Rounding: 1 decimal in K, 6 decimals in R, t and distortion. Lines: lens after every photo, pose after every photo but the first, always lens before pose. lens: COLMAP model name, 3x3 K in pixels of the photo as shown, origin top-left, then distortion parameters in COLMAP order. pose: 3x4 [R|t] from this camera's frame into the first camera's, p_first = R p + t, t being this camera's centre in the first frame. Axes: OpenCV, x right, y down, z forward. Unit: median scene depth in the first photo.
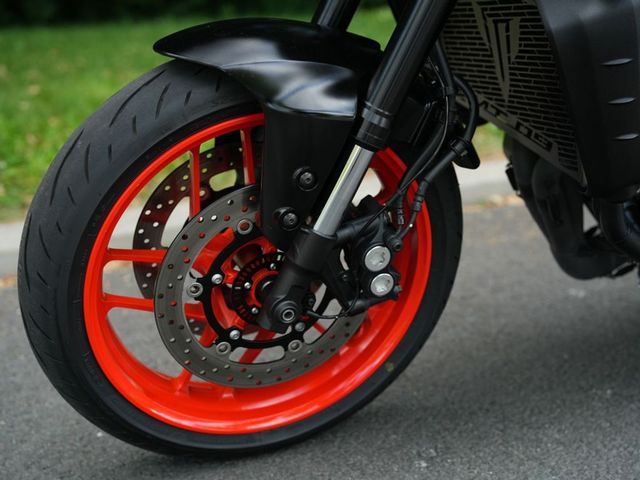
lens RADIAL K [[999.8, 0, 320.0], [0, 999.8, 240.0], [0, 0, 1]] dist [-0.107081, 1.073567]
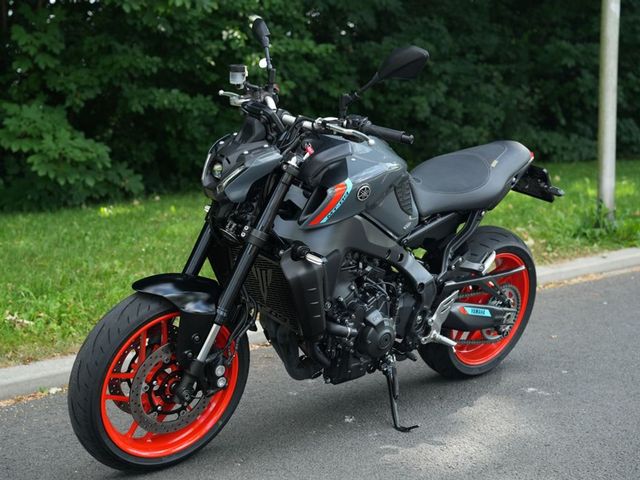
lens RADIAL K [[999.8, 0, 320.0], [0, 999.8, 240.0], [0, 0, 1]] dist [-0.107081, 1.073567]
pose [[0.948445, -0.017390, 0.316464, -0.449319], [0.067334, 0.986755, -0.147580, 0.075434], [-0.309706, 0.161280, 0.937054, -1.309503]]
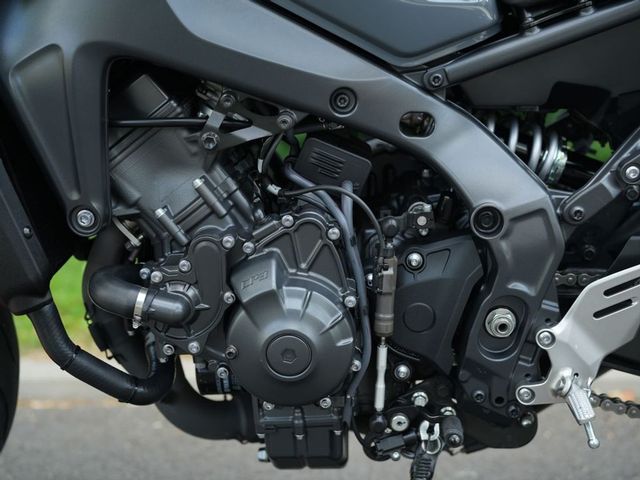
lens RADIAL K [[999.8, 0, 320.0], [0, 999.8, 240.0], [0, 0, 1]] dist [-0.107081, 1.073567]
pose [[0.903158, 0.056445, -0.425582, 0.866073], [-0.147216, 0.971932, -0.183510, 0.020849], [0.403278, 0.228391, 0.886117, 0.282861]]
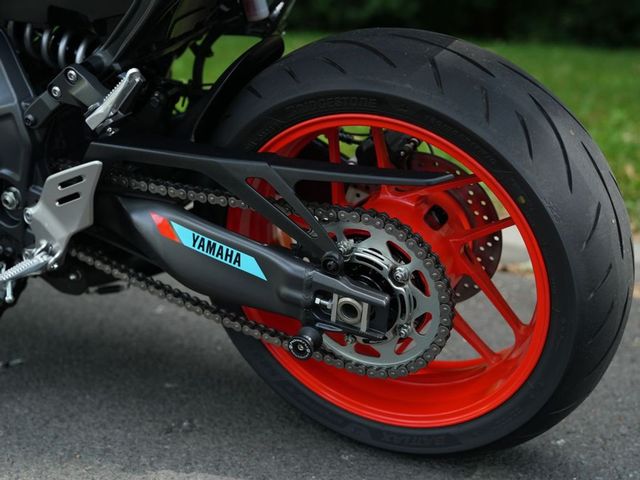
lens RADIAL K [[999.8, 0, 320.0], [0, 999.8, 240.0], [0, 0, 1]] dist [-0.107081, 1.073567]
pose [[0.631146, 0.255361, -0.732424, 1.690556], [-0.269399, 0.957640, 0.101736, -0.255042], [0.727378, 0.133104, 0.673204, 0.647654]]
